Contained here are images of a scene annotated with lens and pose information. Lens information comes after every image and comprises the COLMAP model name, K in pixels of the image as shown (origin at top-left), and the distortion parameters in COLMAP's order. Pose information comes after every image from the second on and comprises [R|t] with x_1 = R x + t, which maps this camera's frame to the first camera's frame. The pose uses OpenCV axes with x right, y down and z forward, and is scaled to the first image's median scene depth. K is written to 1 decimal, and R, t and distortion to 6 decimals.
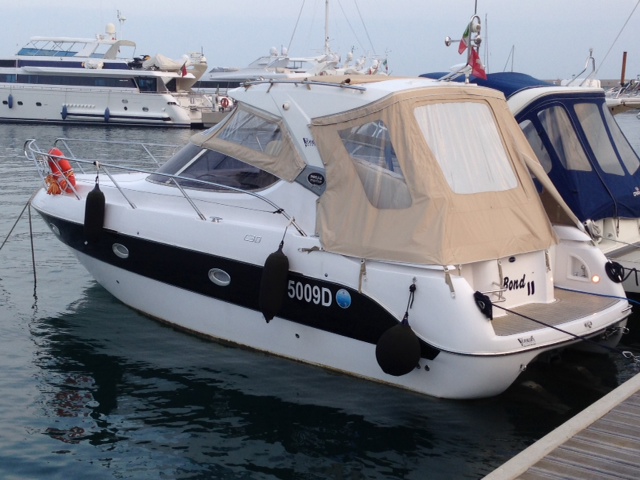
lens RADIAL K [[968.9, 0, 320.0], [0, 968.9, 240.0], [0, 0, 1]] dist [0.012039, 0.160204]
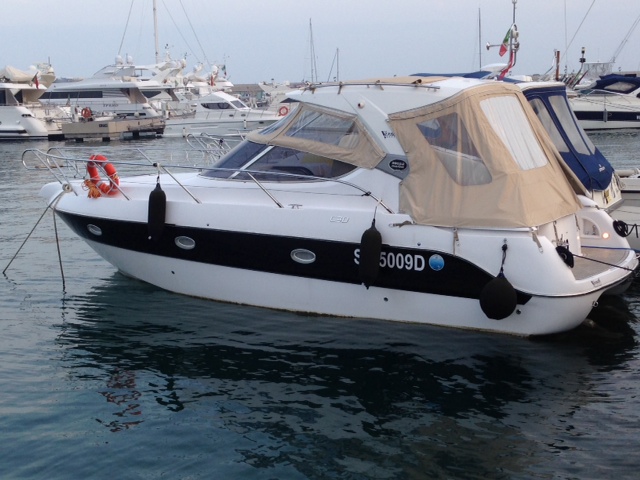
lens RADIAL K [[968.9, 0, 320.0], [0, 968.9, 240.0], [0, 0, 1]] dist [0.012039, 0.160204]
pose [[0.976108, -0.067511, 0.206531, -0.342761], [0.068539, 0.997646, 0.002182, 0.019187], [-0.206192, 0.012026, 0.978438, -0.136401]]
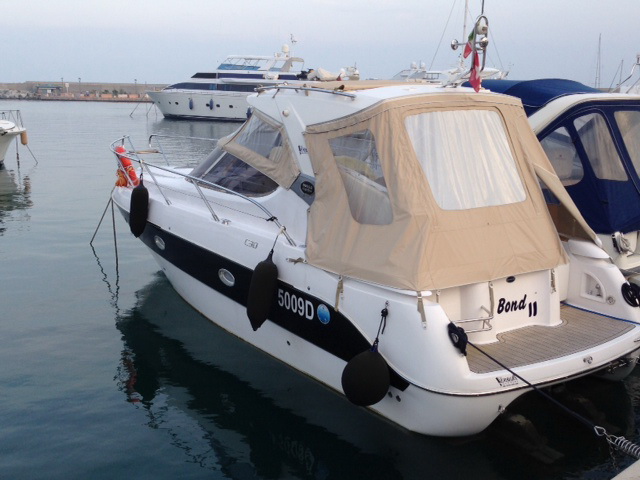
lens RADIAL K [[717.1, 0, 320.0], [0, 717.1, 240.0], [0, 0, 1]] dist [0.057388, 0.013647]
pose [[0.984085, 0.040068, -0.173123, 0.134286], [-0.032350, 0.998363, 0.047175, -0.044437], [0.174730, -0.040824, 0.983770, 0.281079]]
